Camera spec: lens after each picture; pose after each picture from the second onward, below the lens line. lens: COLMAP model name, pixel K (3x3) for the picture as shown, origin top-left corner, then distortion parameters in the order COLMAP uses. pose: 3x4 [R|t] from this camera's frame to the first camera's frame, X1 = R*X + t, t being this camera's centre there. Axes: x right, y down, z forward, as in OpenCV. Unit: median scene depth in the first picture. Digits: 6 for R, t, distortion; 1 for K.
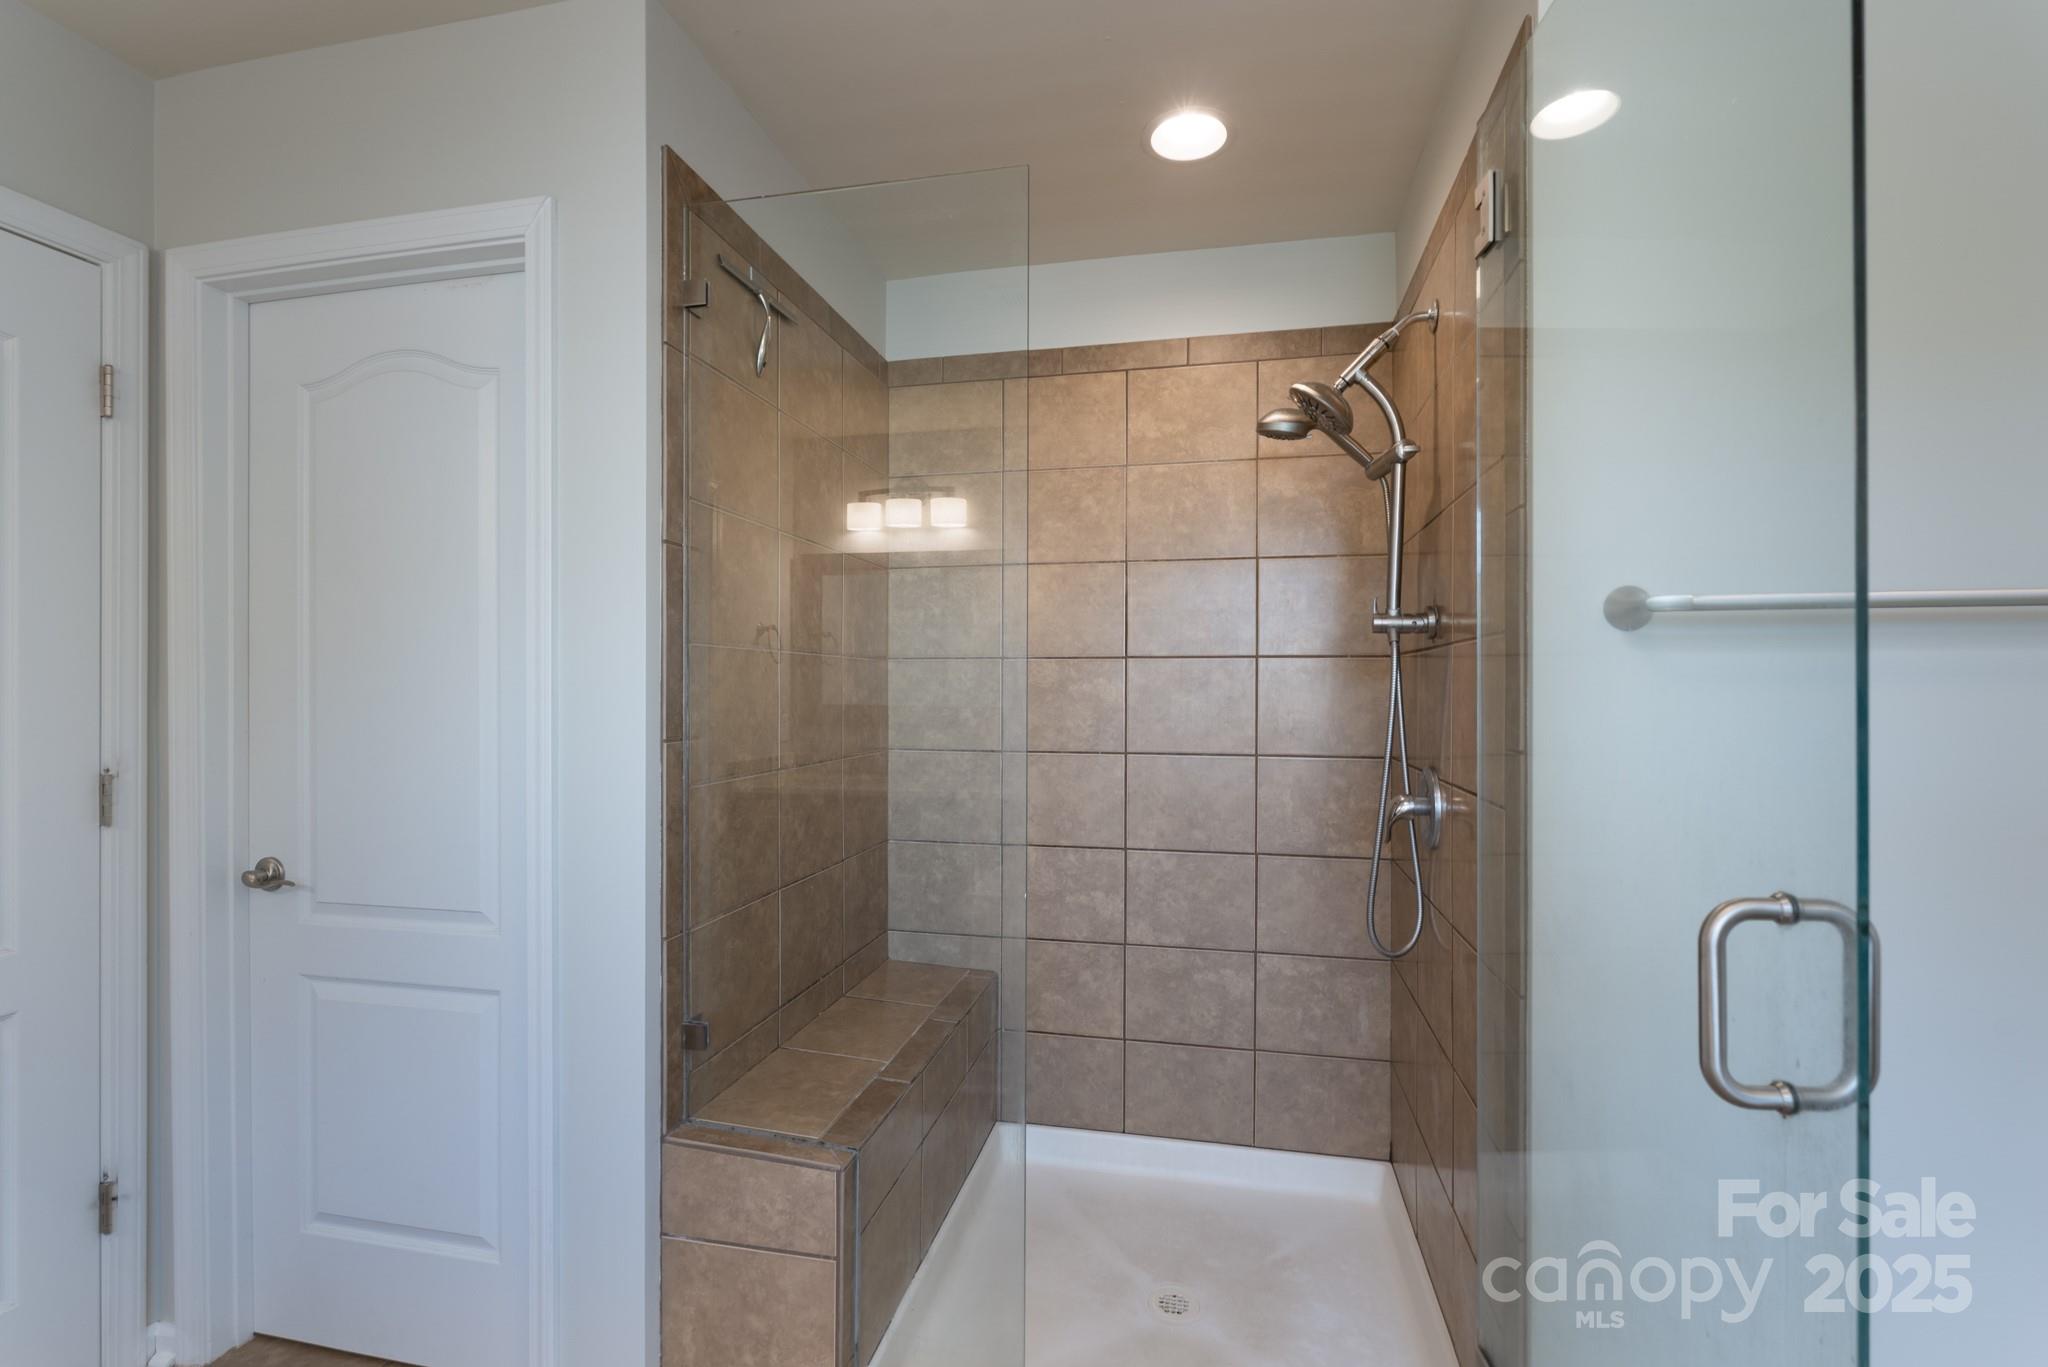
lens RADIAL K [[915.9, 0, 1025.6], [0, 915.9, 690.1], [0, 0, 1]] dist [-0.001307, -0.000424]
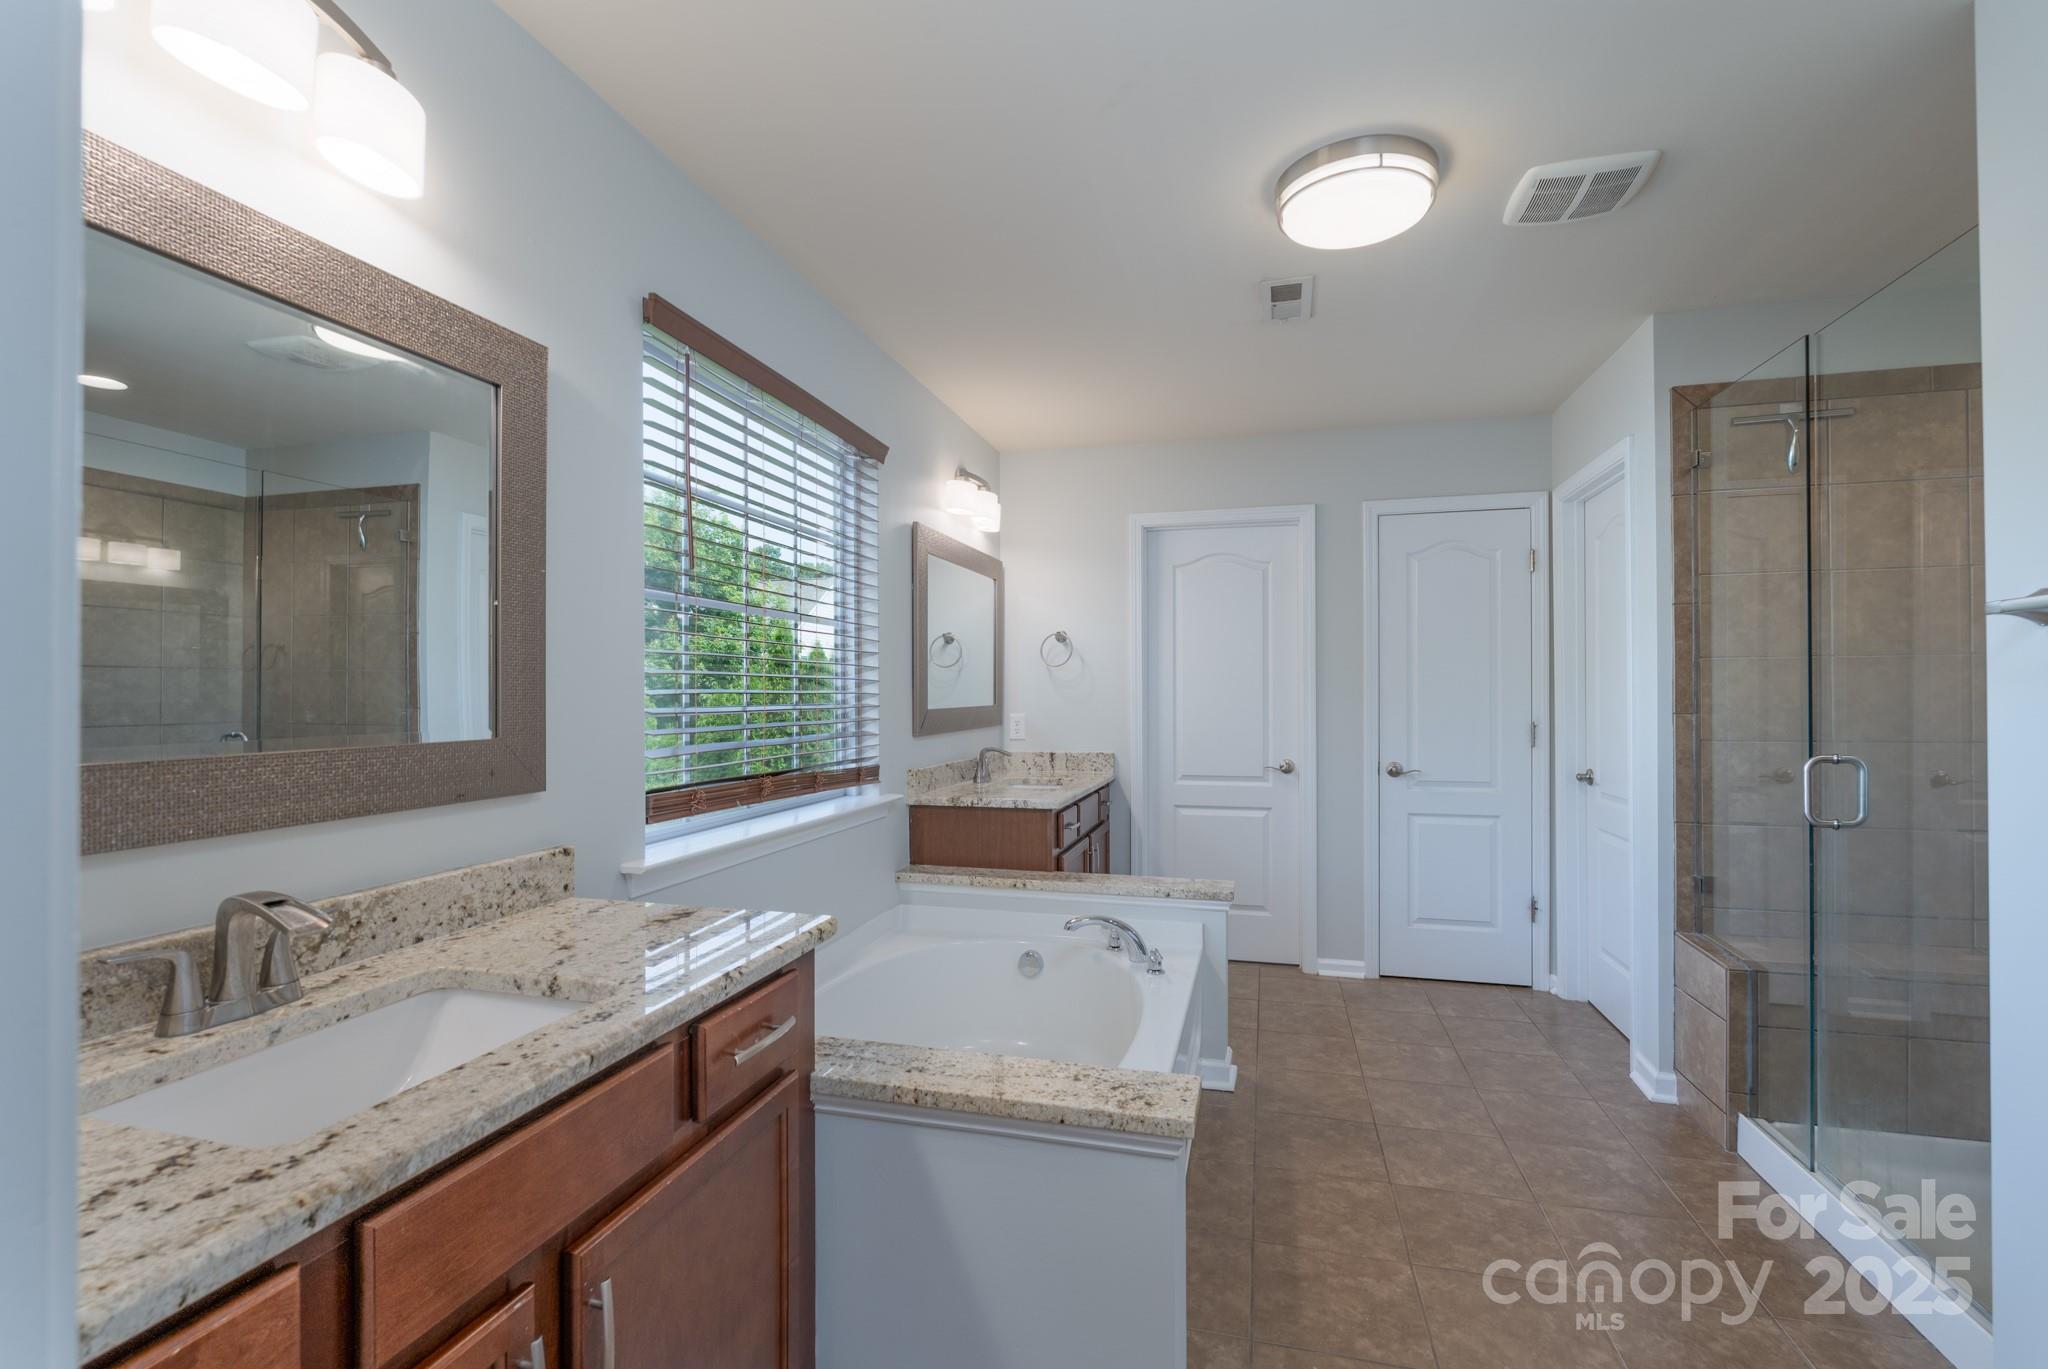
lens RADIAL K [[916.2, 0, 1017.1], [0, 916.2, 687.4], [0, 0, 1]] dist [-0.001633, -0.000153]
pose [[-0.046591, -0.008015, -0.998882, 1.405176], [-0.002767, 0.999965, -0.007895, 0.020341], [0.998910, 0.002396, -0.046612, -0.208149]]
